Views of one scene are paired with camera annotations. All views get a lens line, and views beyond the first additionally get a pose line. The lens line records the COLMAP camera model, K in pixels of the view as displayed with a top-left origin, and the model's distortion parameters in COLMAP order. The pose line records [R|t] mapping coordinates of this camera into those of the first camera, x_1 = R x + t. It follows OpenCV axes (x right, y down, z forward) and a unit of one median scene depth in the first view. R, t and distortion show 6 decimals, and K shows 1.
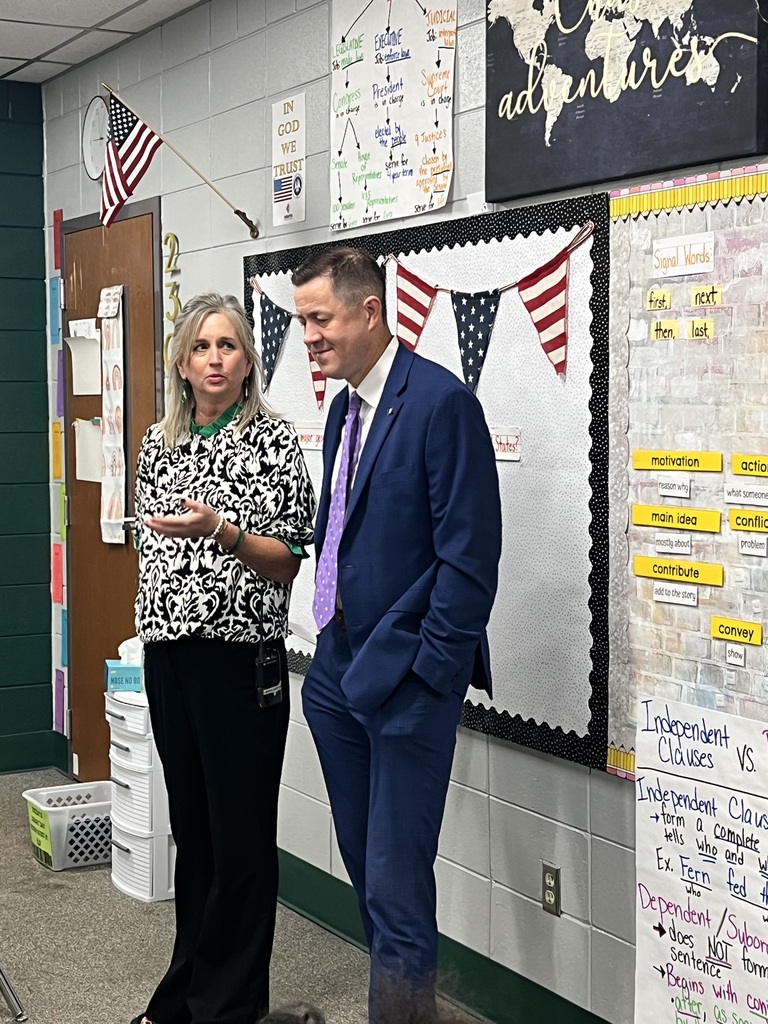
lens RADIAL K [[1708.5, 0, 383.7], [0, 1708.5, 510.6], [0, 0, 1]] dist [0.095374, 0.000000]
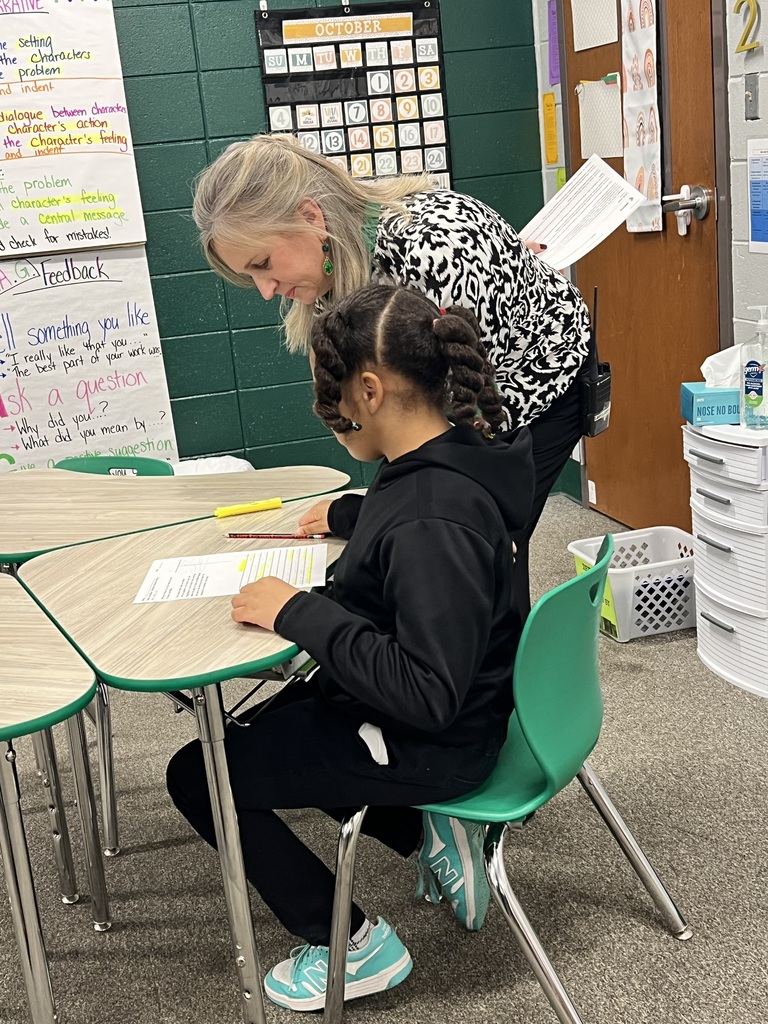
lens RADIAL K [[1311.8, 0, 384.8], [0, 1311.8, 512.0], [0, 0, 1]] dist [0.028040, 0.000000]
pose [[0.971434, -0.032192, -0.235118, -0.150730], [0.081142, 0.976100, 0.201605, 0.014705], [0.223008, -0.214923, 0.950829, 0.395974]]
